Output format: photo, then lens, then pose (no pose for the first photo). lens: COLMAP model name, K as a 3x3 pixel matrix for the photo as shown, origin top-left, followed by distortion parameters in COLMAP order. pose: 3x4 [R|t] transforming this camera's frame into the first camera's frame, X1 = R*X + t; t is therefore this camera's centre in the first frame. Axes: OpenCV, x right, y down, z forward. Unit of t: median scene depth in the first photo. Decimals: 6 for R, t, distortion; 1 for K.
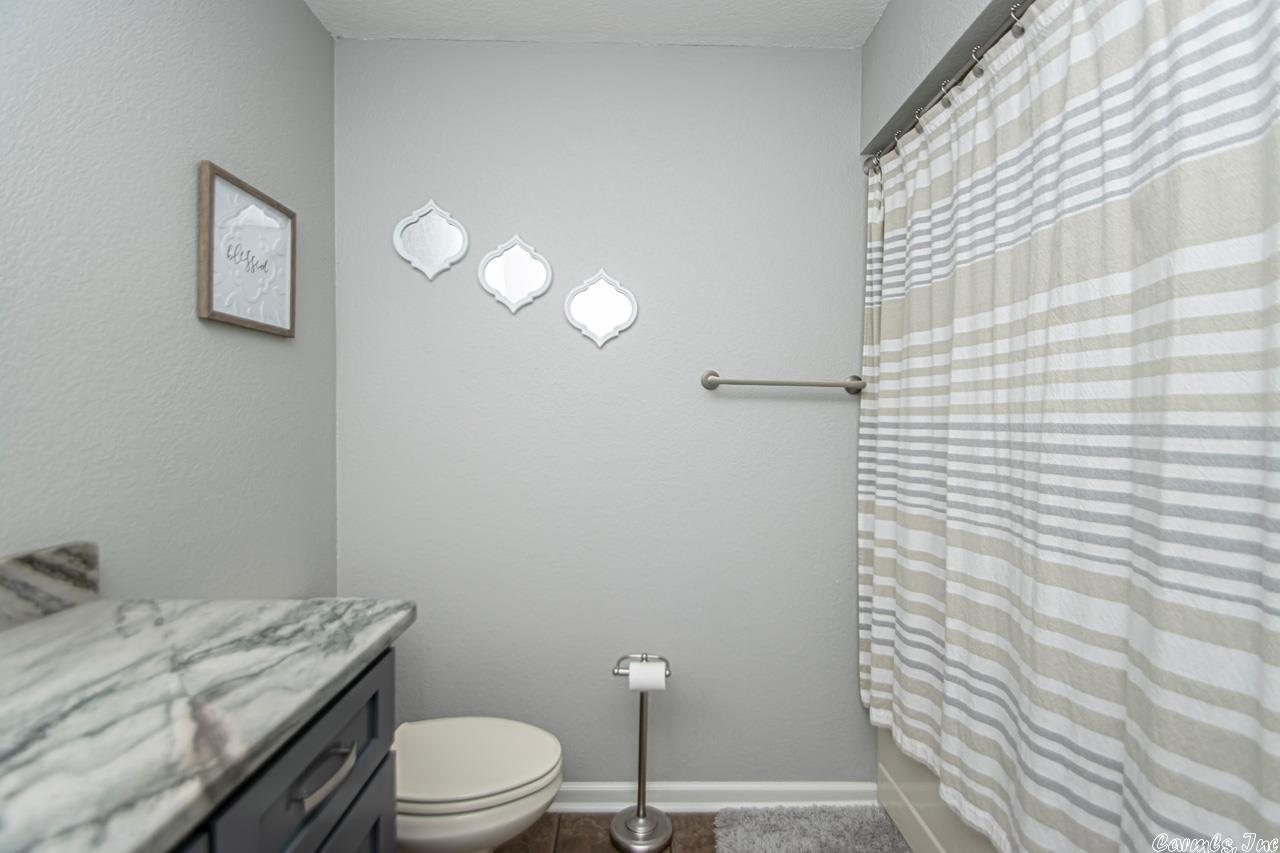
lens RADIAL K [[624.2, 0, 640.0], [0, 624.2, 426.5], [0, 0, 1]] dist [0.019998, -0.000369]
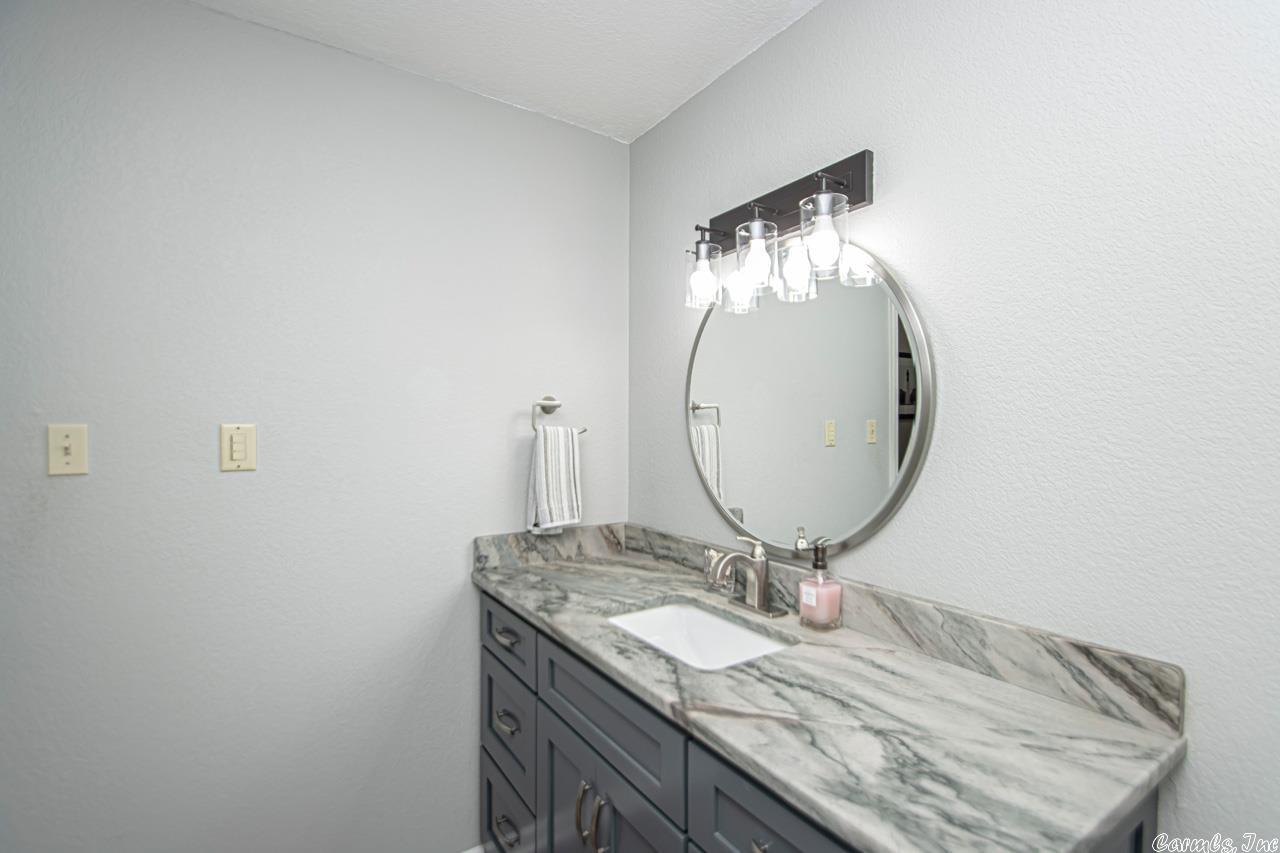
lens RADIAL K [[624.2, 0, 640.0], [0, 624.2, 426.5], [0, 0, 1]] dist [0.019998, -0.000369]
pose [[-0.855051, 0.002841, -0.518536, 0.226635], [-0.003725, 0.999926, 0.011620, -0.175841], [0.518530, 0.011867, -0.854977, 1.523130]]
